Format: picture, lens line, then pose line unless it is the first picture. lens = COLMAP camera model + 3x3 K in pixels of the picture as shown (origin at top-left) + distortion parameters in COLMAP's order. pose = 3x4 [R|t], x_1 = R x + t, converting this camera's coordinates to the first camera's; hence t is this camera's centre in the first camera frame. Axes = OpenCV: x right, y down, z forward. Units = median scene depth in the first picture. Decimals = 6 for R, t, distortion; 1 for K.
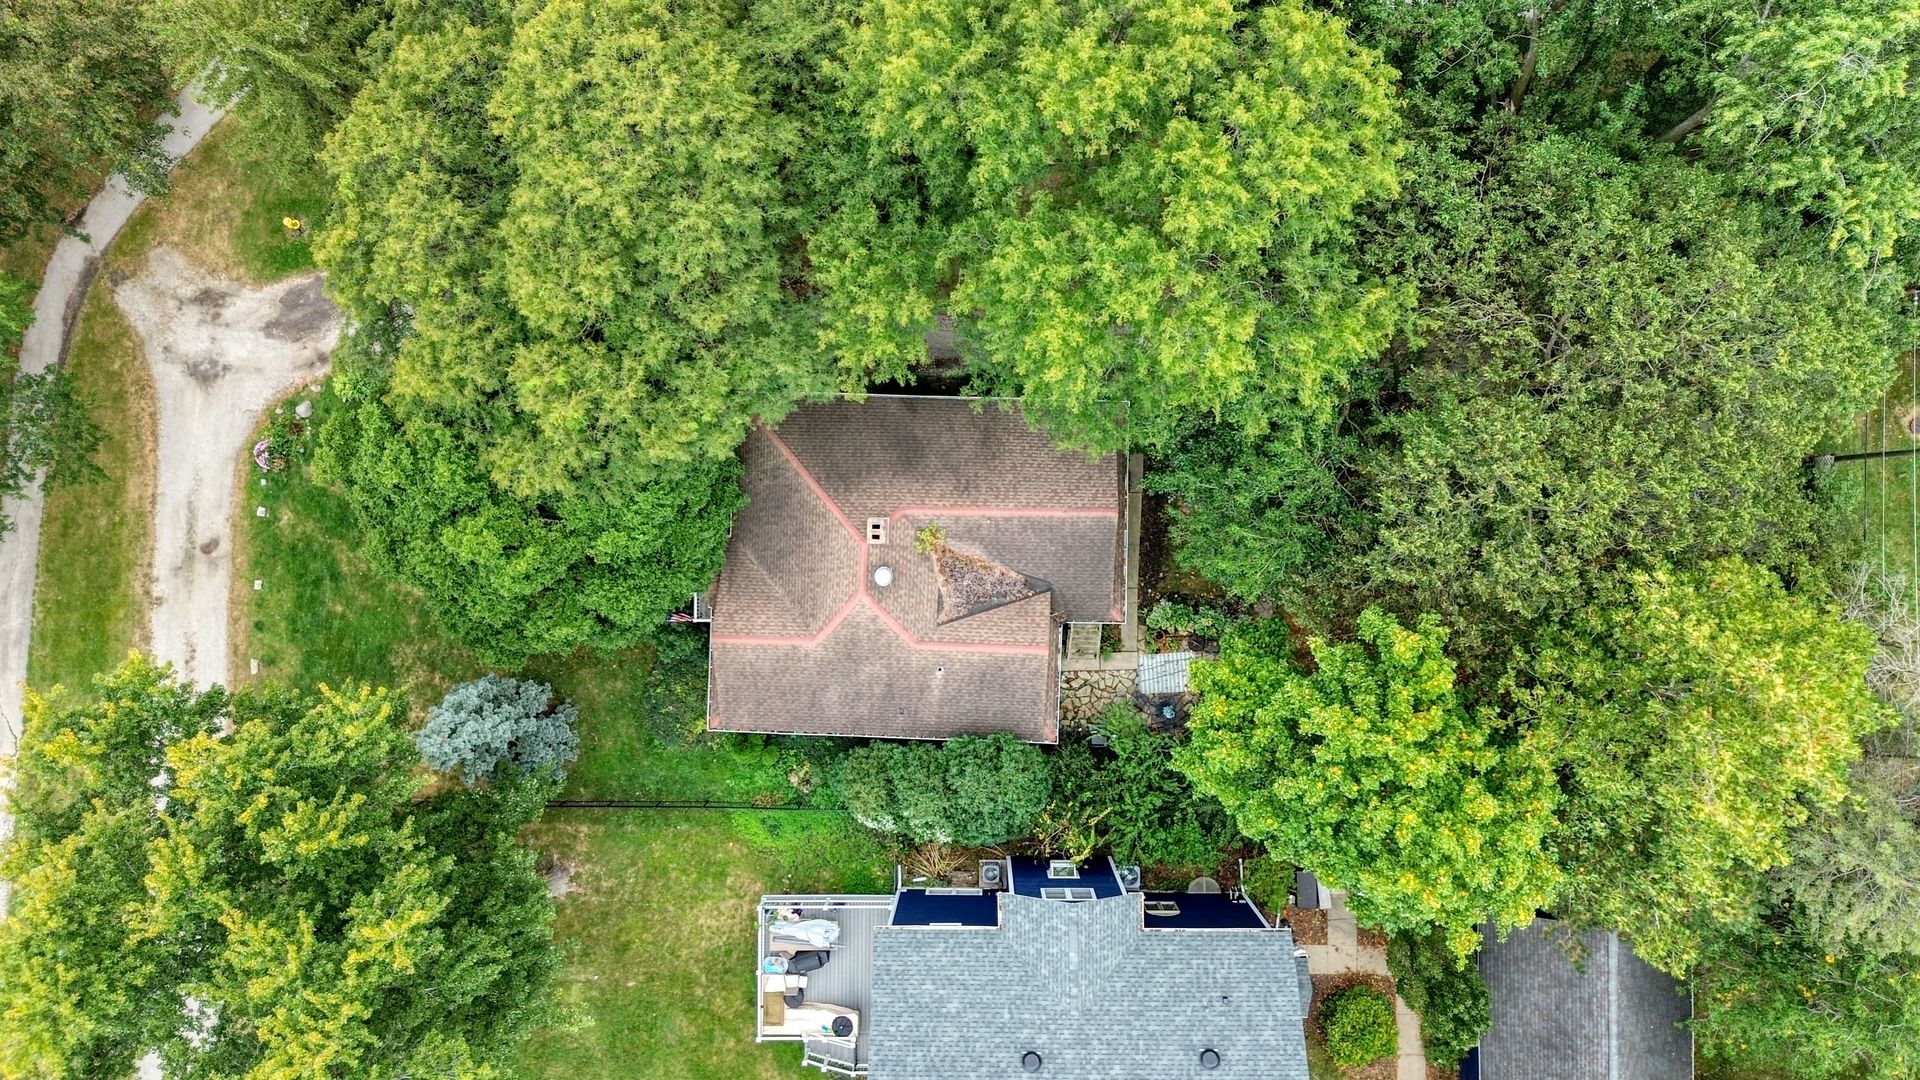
lens RADIAL K [[1329.5, 0, 965.4], [0, 1329.5, 537.7], [0, 0, 1]] dist [0.007083, 0.001229]
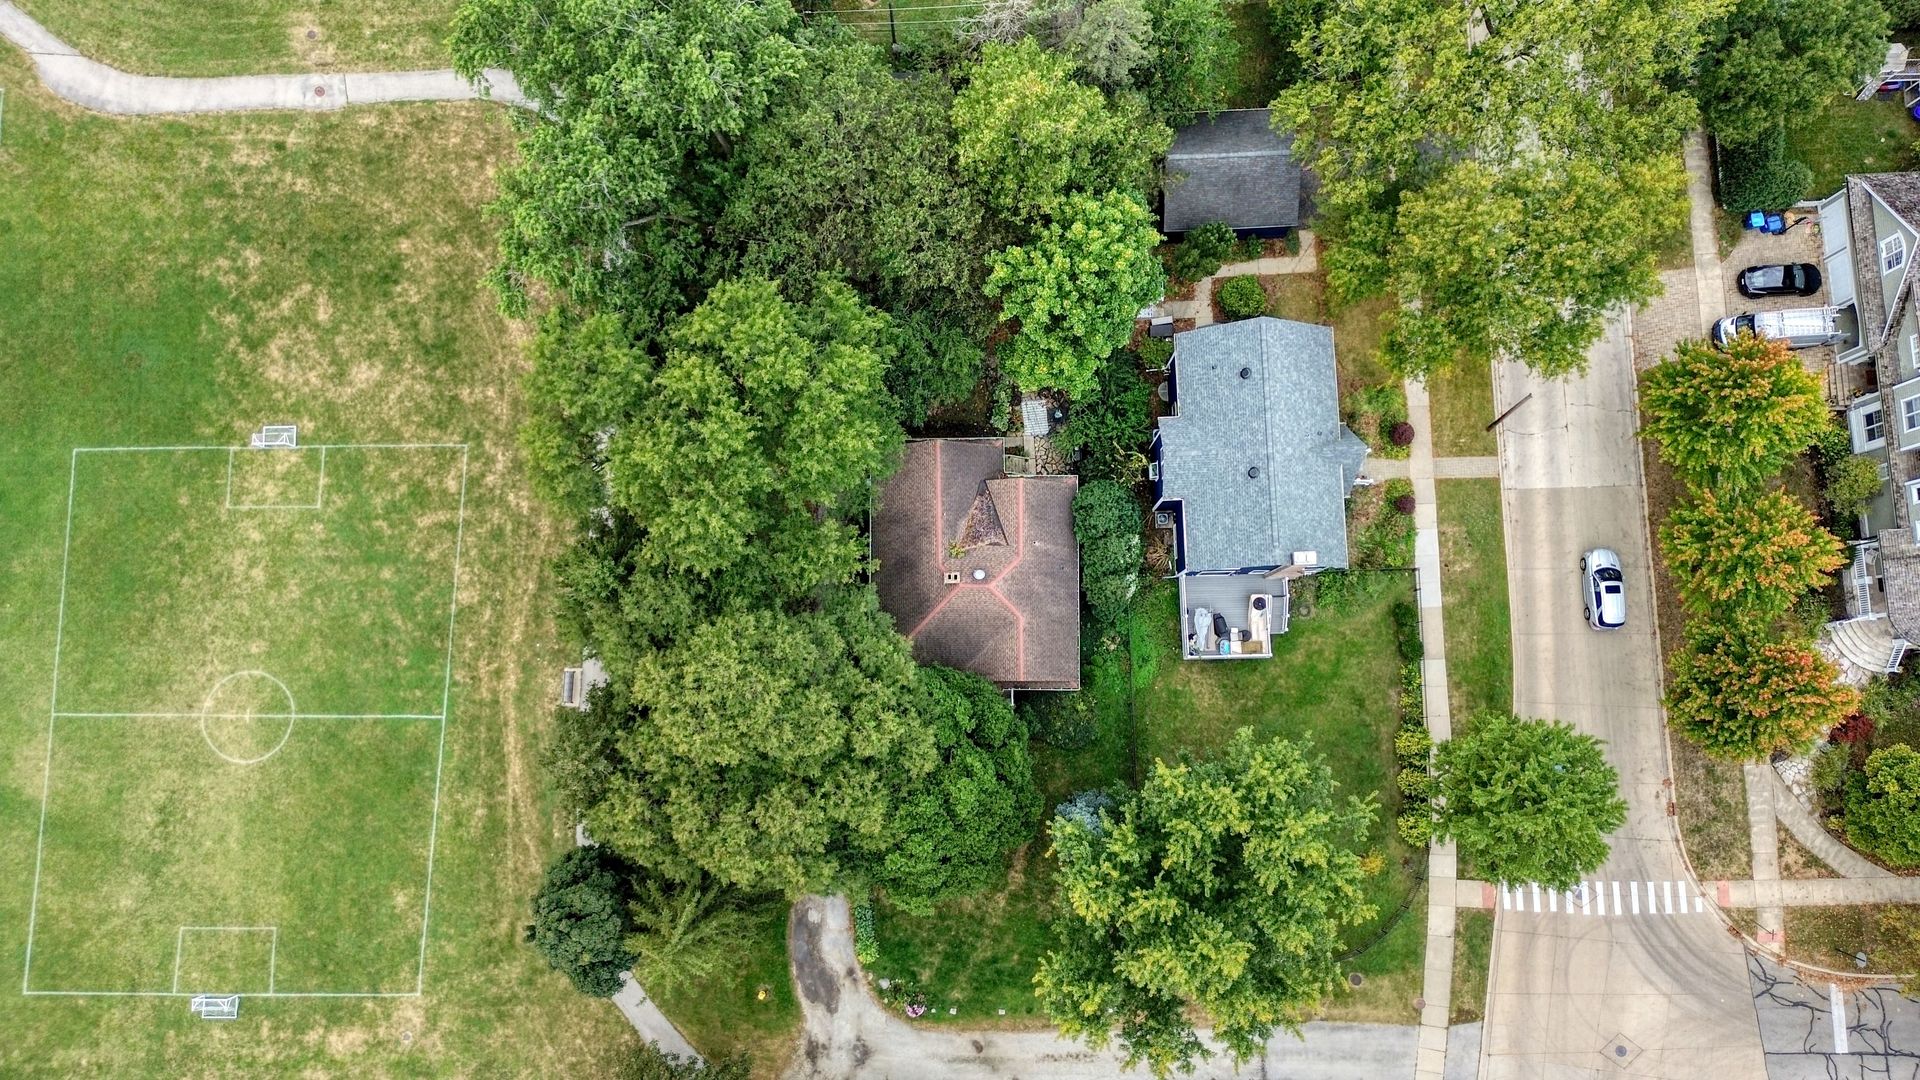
lens RADIAL K [[1317.6, 0, 960.0], [0, 1317.6, 540.0], [0, 0, 1]] dist [0.041543, -0.039545]
pose [[-0.030642, -0.988678, 0.146894, -0.266965], [0.999500, -0.031456, -0.003225, 0.011626], [0.007809, 0.146721, 0.989147, -0.669250]]
